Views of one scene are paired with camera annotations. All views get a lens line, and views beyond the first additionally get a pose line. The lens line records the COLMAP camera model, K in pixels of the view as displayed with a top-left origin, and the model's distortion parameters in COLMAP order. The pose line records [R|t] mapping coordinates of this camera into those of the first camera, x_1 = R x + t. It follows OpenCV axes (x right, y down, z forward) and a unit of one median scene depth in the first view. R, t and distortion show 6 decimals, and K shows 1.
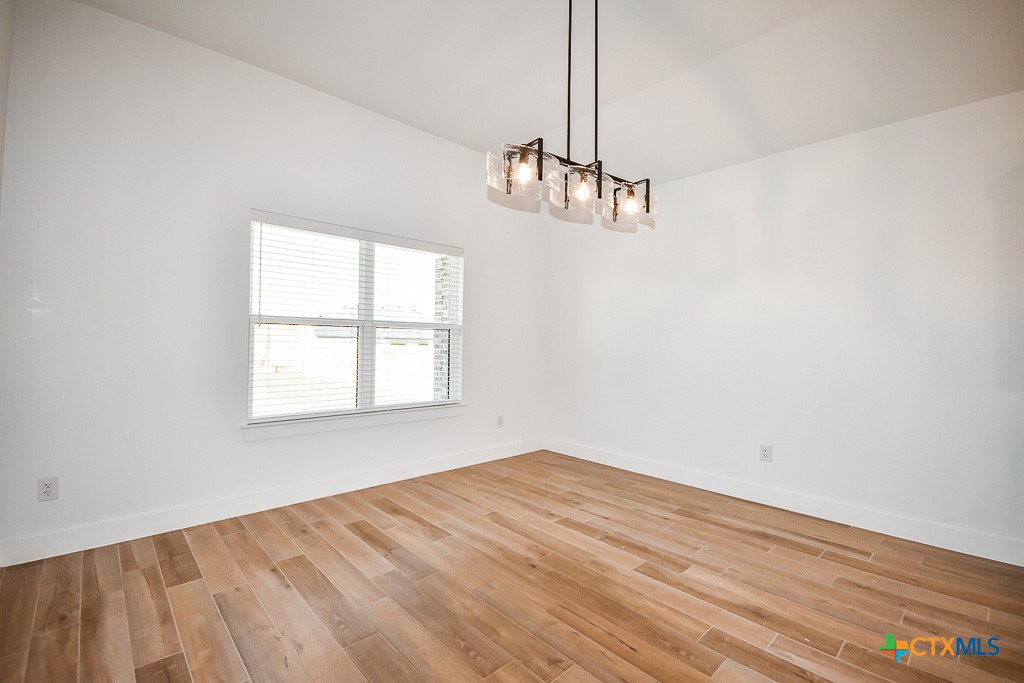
lens RADIAL K [[452.4, 0, 506.1], [0, 452.4, 337.9], [0, 0, 1]] dist [-0.009359, -0.002213]
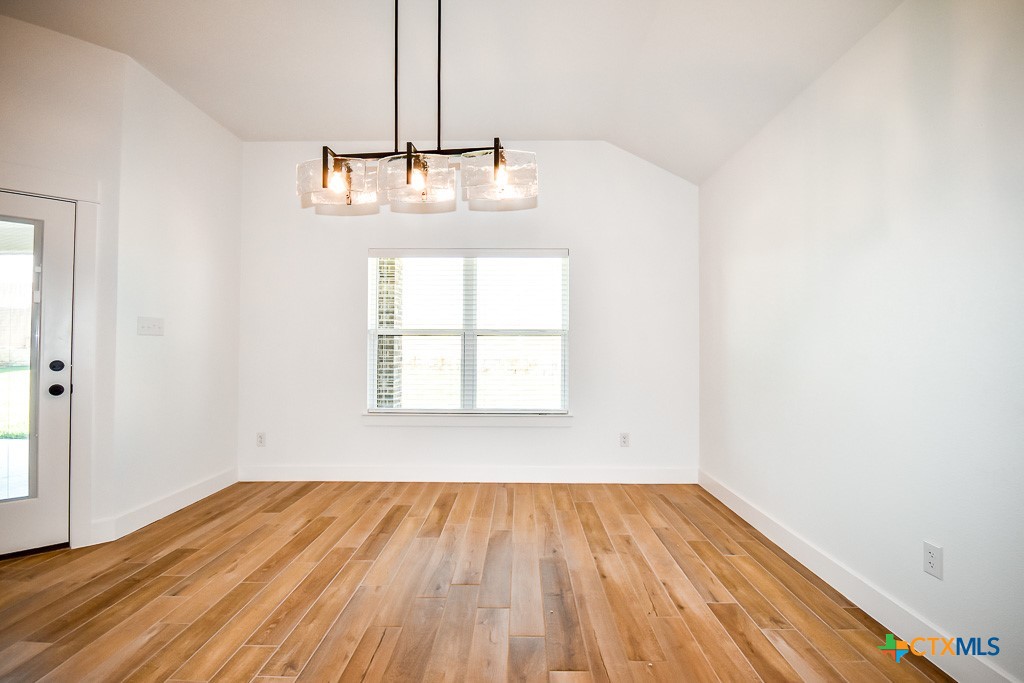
lens RADIAL K [[452.4, 0, 510.9], [0, 452.4, 342.5], [0, 0, 1]] dist [-0.009359, -0.002213]
pose [[0.726439, -0.017174, -0.687016, 0.591976], [0.012555, 0.999853, -0.011718, 0.007492], [0.687116, -0.000113, 0.726548, 0.308689]]
